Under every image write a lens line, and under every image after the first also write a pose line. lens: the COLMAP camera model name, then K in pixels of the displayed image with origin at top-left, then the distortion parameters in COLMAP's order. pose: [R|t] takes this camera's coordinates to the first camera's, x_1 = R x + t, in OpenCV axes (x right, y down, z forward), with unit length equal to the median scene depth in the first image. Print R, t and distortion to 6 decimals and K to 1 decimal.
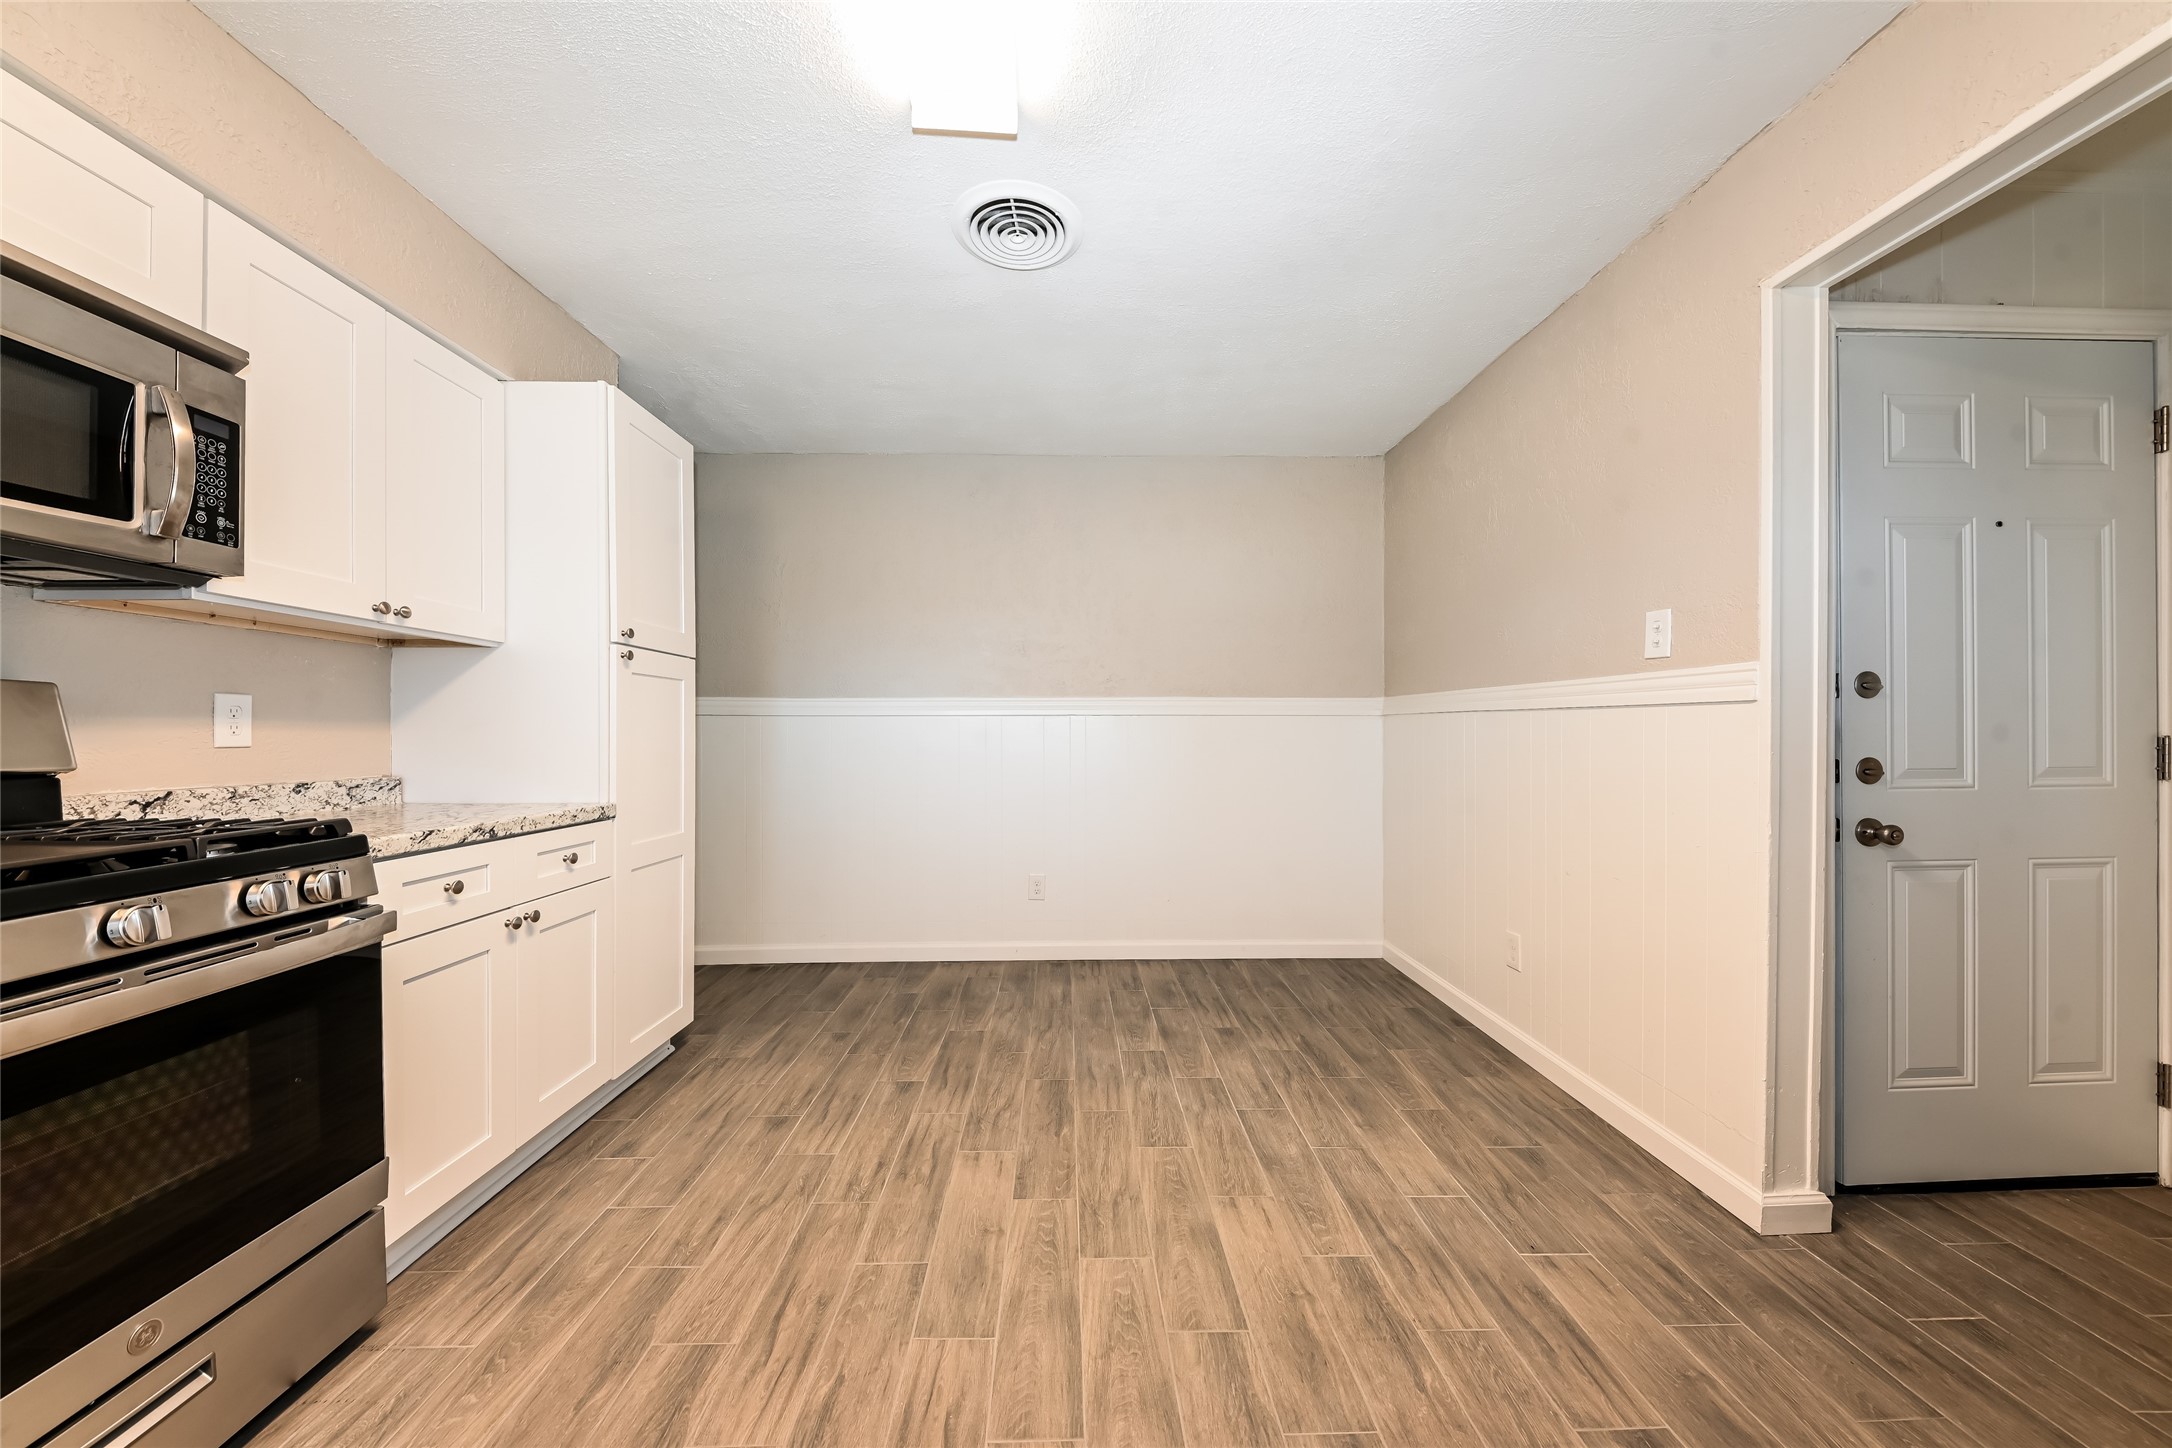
lens RADIAL K [[743.3, 0, 1079.6], [0, 743.3, 732.2], [0, 0, 1]] dist [0.009901, -0.003461]
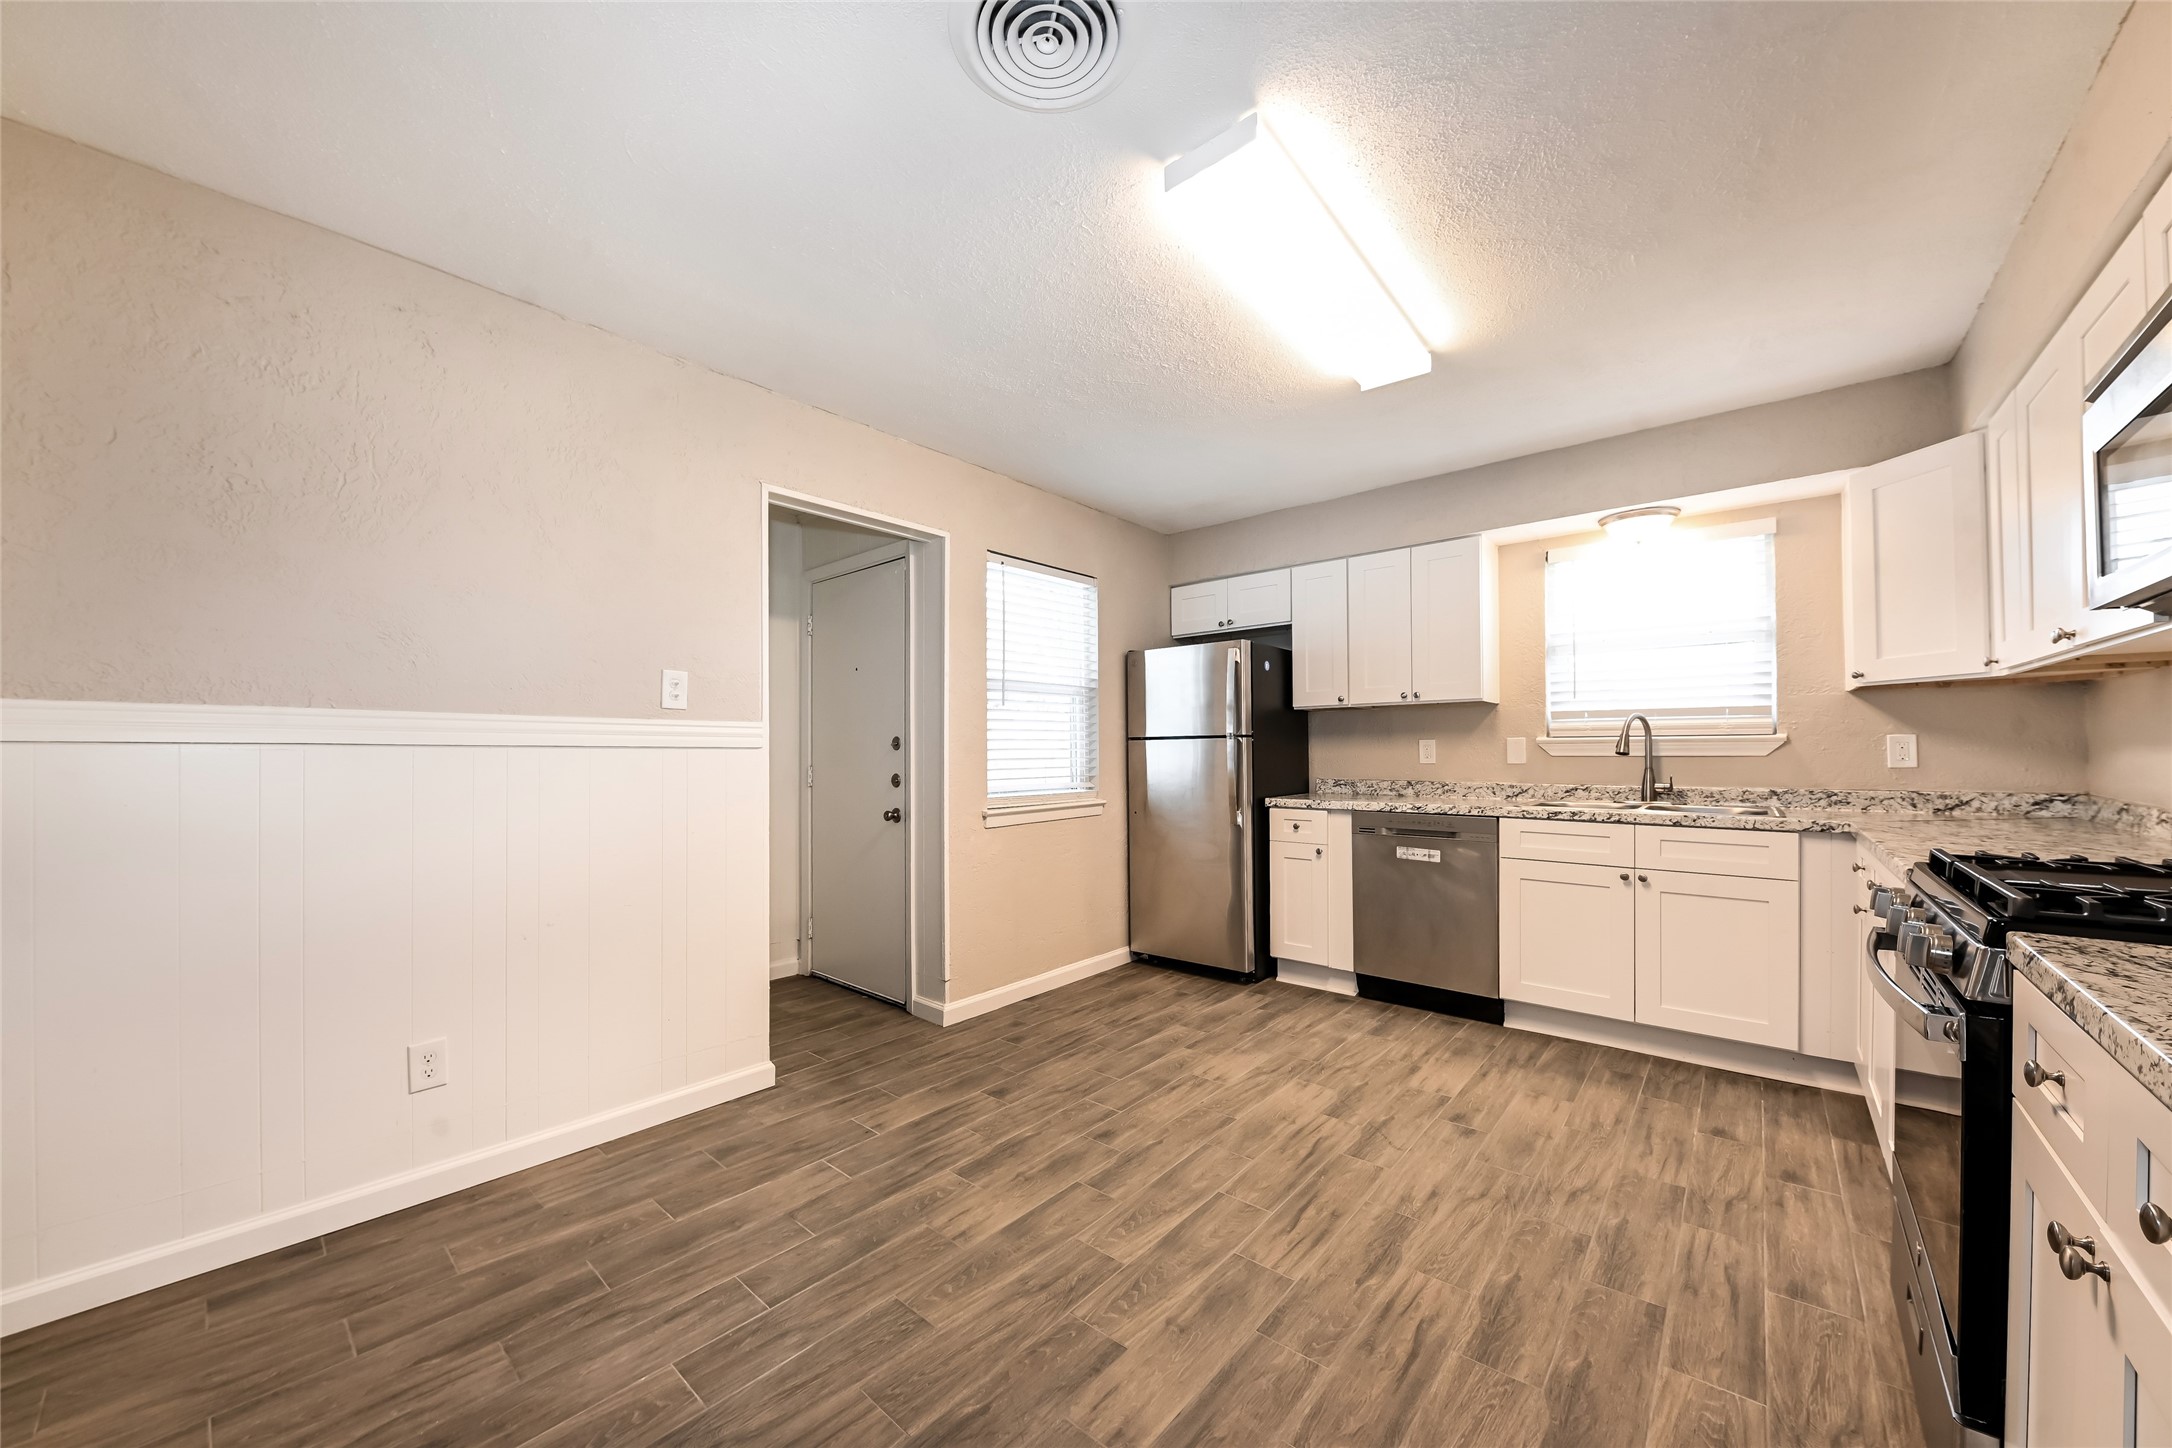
lens RADIAL K [[781.9, 0, 1063.1], [0, 781.9, 750.1], [0, 0, 1]] dist [-0.005761, -0.001637]
pose [[-0.730377, 0.008086, 0.682996, -0.667588], [0.008977, 0.999957, -0.002239, -0.028151], [-0.682985, 0.004496, -0.730419, 1.783028]]
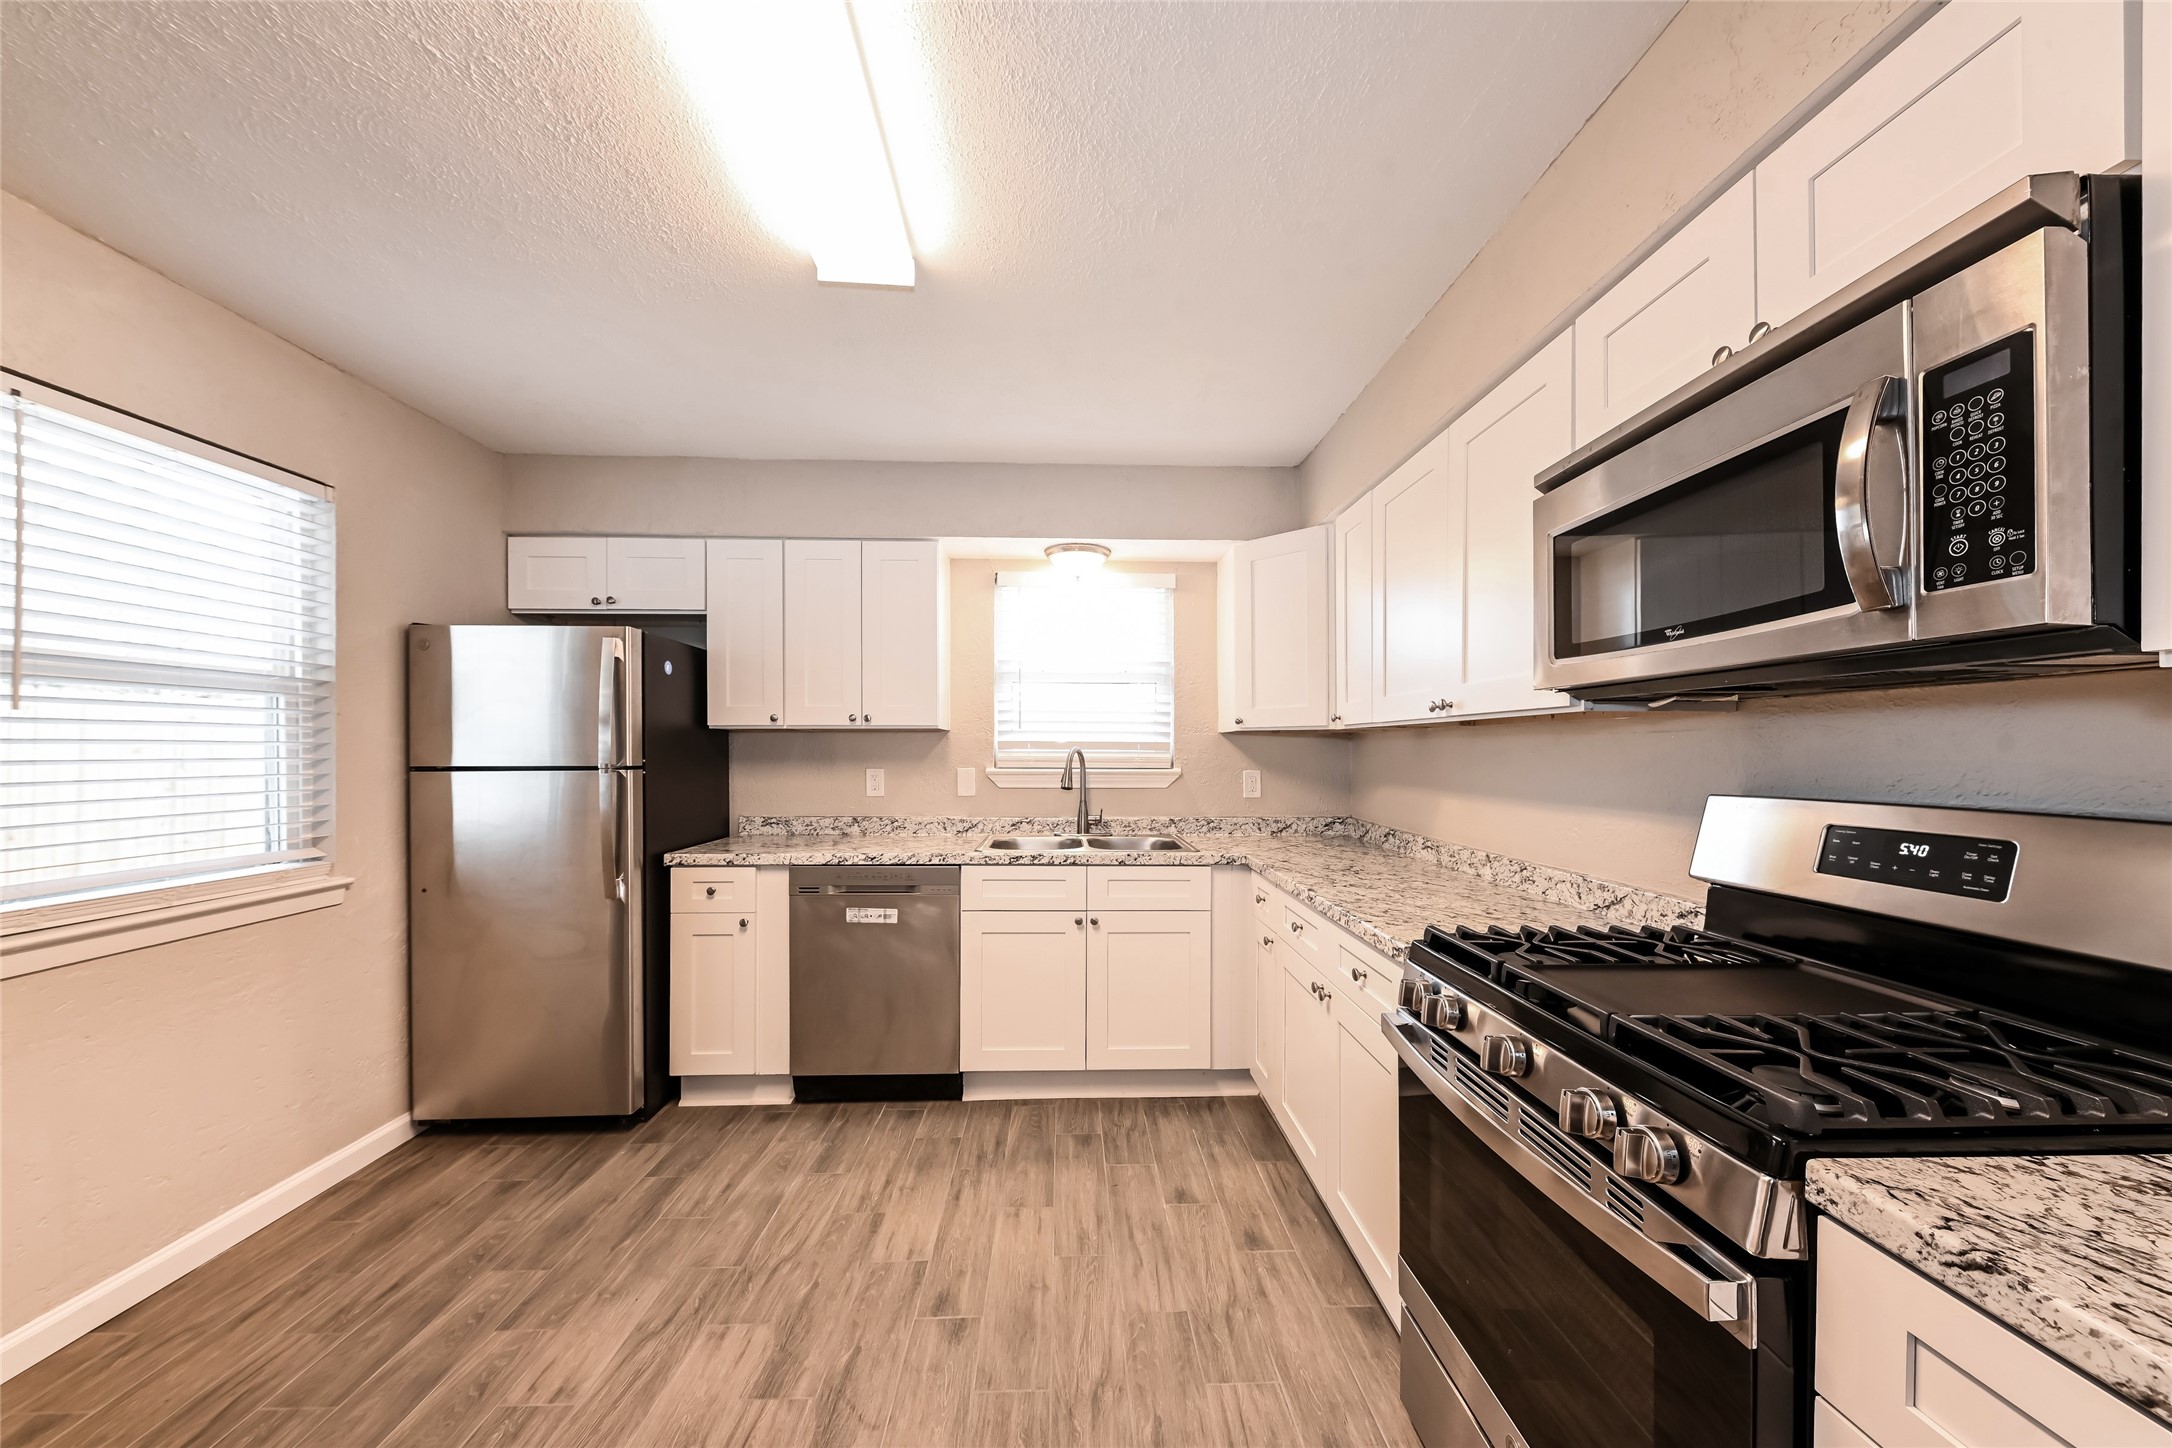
lens RADIAL K [[743.3, 0, 1083.3], [0, 743.3, 750.9], [0, 0, 1]] dist [0.009901, -0.003461]
pose [[-0.999997, 0.001481, -0.001886, -0.398494], [0.001478, 0.999997, 0.001886, -0.105195], [0.001889, 0.001883, -0.999996, 1.246371]]
